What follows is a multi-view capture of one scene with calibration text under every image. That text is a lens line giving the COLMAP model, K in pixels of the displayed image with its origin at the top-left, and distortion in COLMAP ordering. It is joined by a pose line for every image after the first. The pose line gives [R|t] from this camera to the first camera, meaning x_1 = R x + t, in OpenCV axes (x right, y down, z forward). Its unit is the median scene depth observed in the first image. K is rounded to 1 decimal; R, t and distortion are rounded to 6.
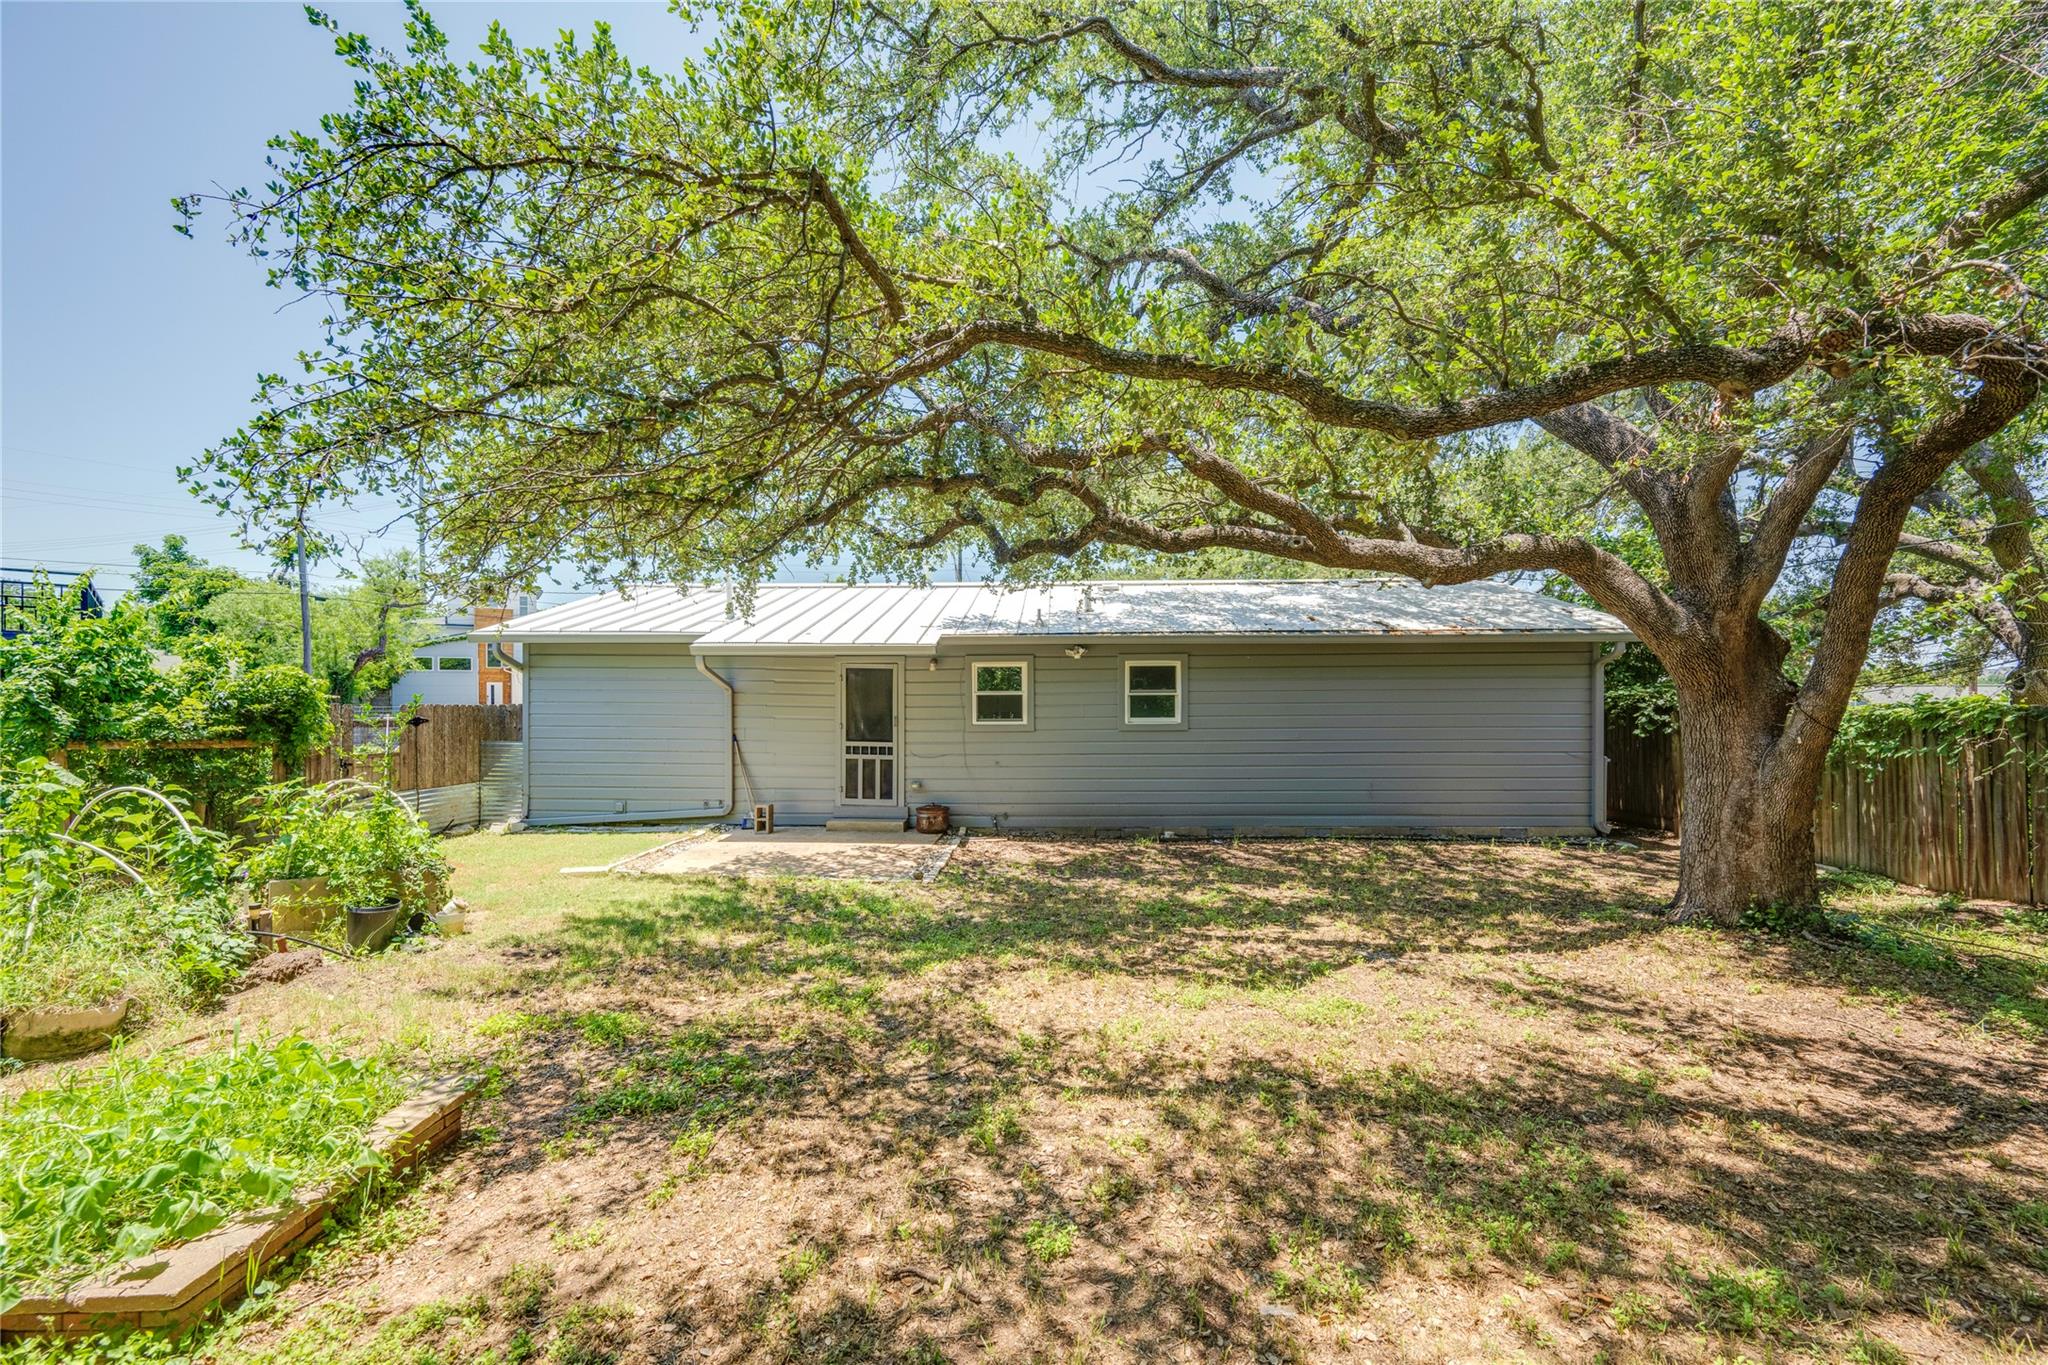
lens RADIAL K [[760.0, 0, 919.2], [0, 760.0, 689.9], [0, 0, 1]] dist [-0.002202, -0.000198]
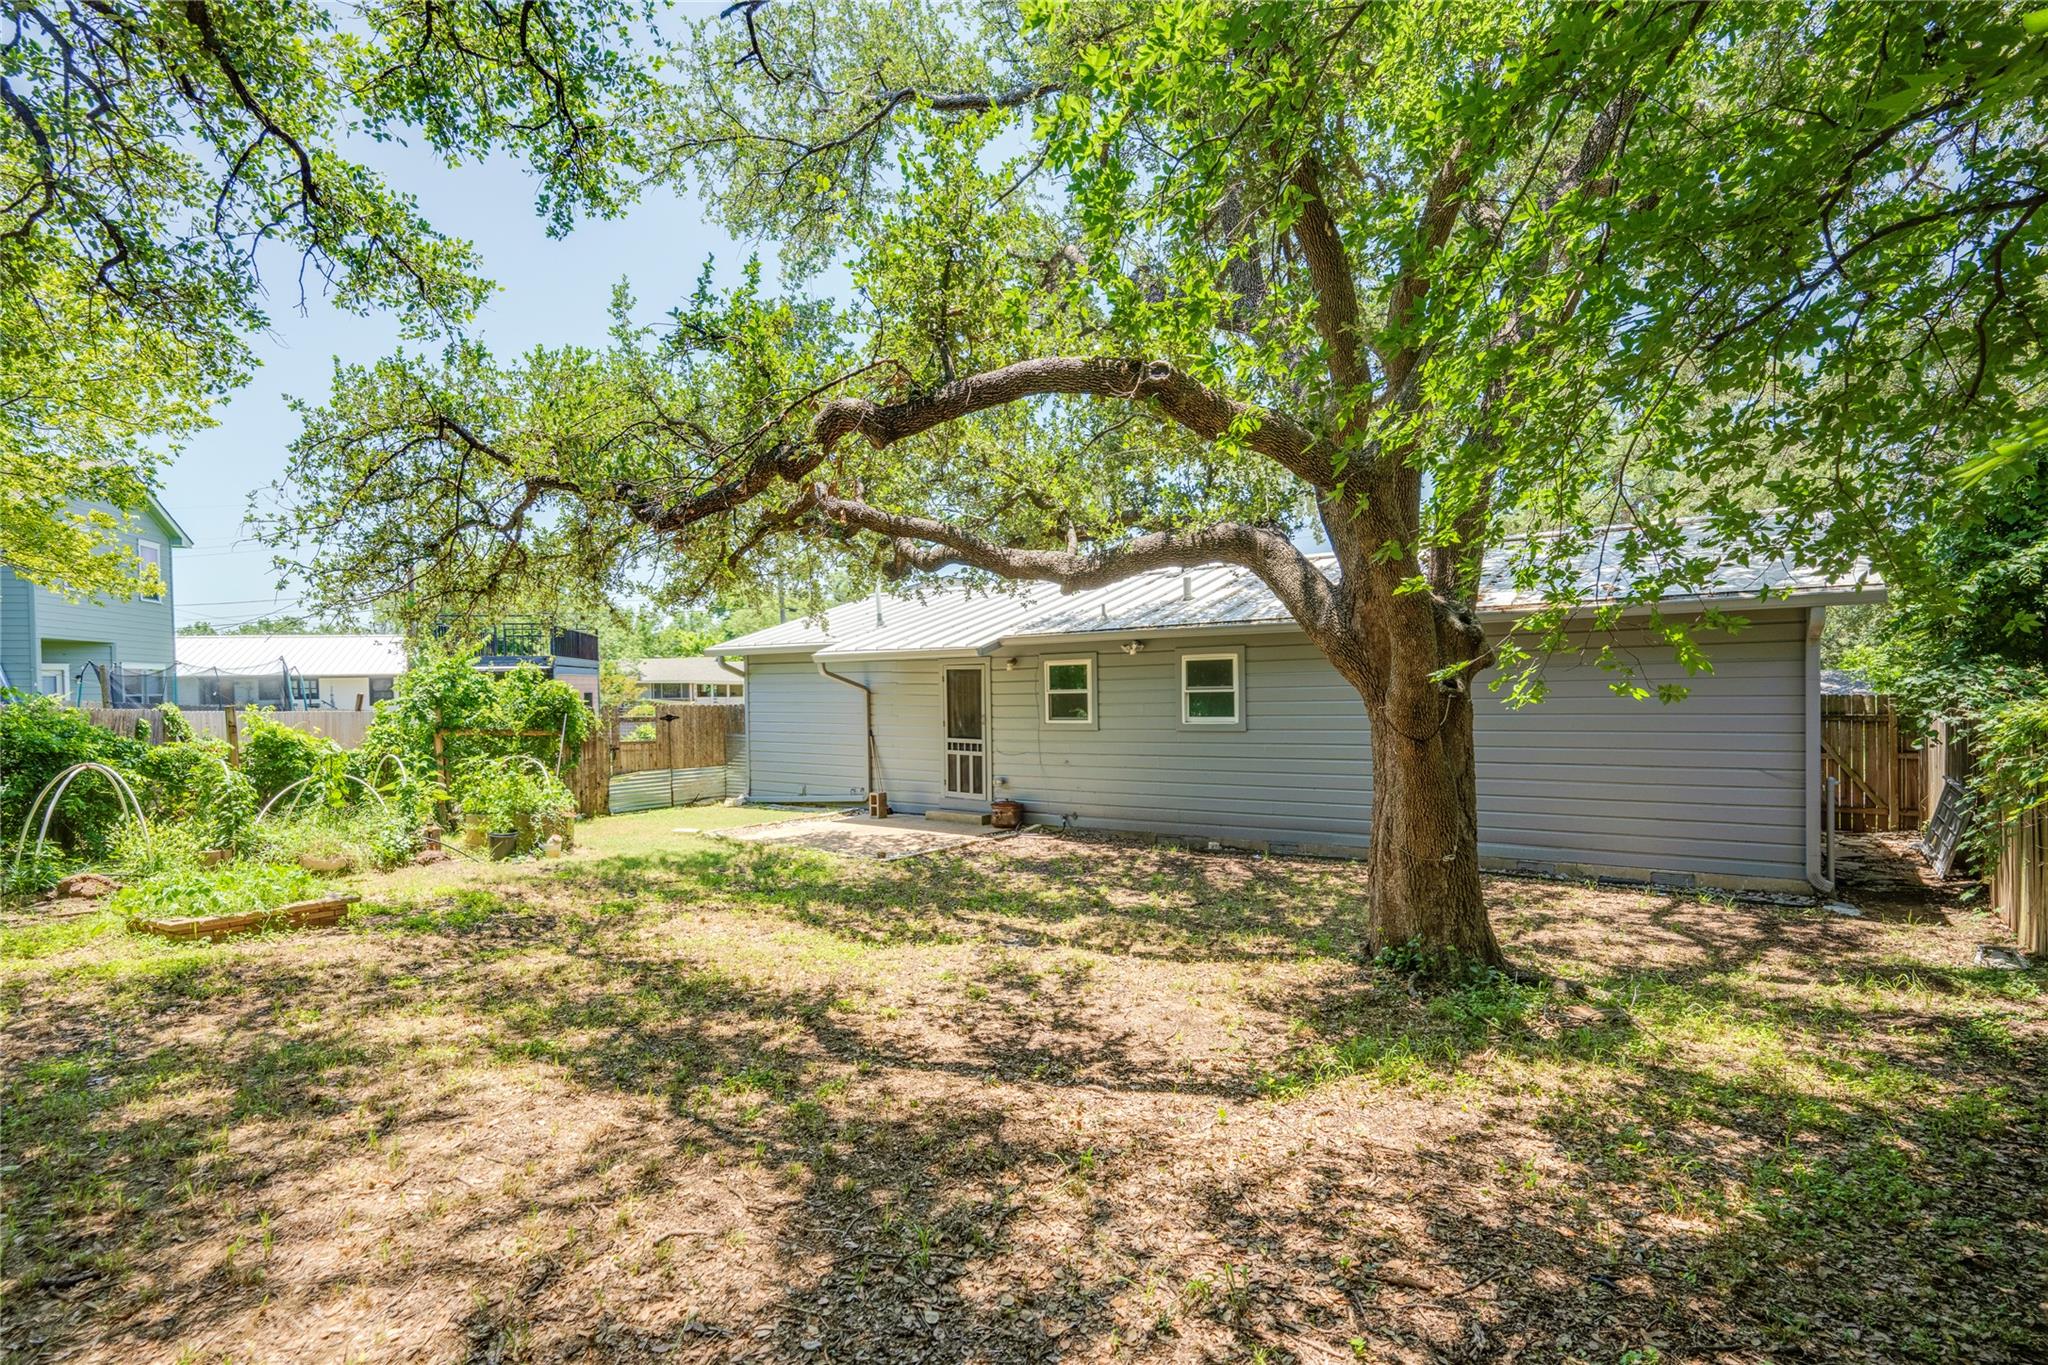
lens RADIAL K [[918.8, 0, 1022.3], [0, 918.8, 691.0], [0, 0, 1]] dist [-0.000971, -0.000044]
pose [[0.858836, -0.009735, -0.512158, 0.671685], [0.017027, 0.999809, 0.009548, -0.008879], [0.511967, -0.016921, 0.858838, -0.055433]]
